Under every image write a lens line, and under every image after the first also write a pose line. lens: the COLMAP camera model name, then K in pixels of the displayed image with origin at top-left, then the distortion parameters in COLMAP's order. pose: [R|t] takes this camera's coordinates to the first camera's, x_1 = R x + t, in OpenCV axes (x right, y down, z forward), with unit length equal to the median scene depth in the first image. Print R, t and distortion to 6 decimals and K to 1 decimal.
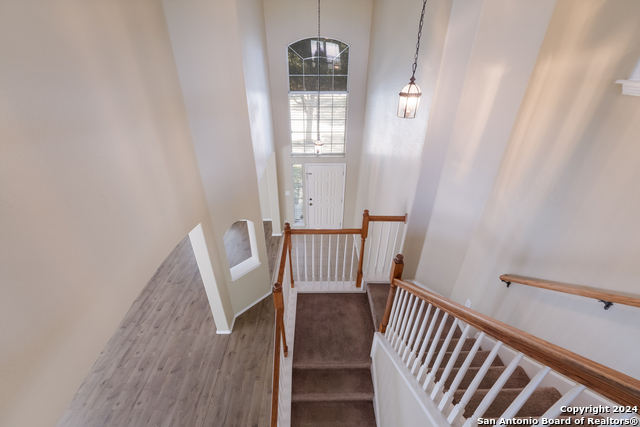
lens RADIAL K [[260.9, 0, 319.3], [0, 260.9, 213.2], [0, 0, 1]] dist [0.000500, 0.000067]
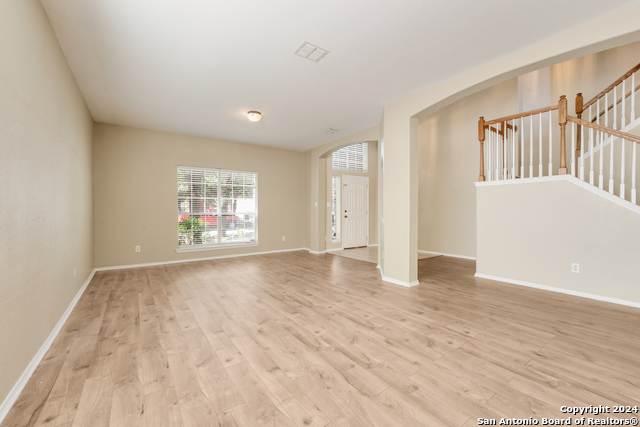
lens RADIAL K [[255.6, 0, 320.4], [0, 255.6, 213.4], [0, 0, 1]] dist [-0.001029, 0.000027]
pose [[0.809598, -0.008217, 0.586928, -1.028788], [0.313348, 0.851561, -0.420305, 0.506730], [-0.496351, 0.524191, 0.691997, 0.496344]]
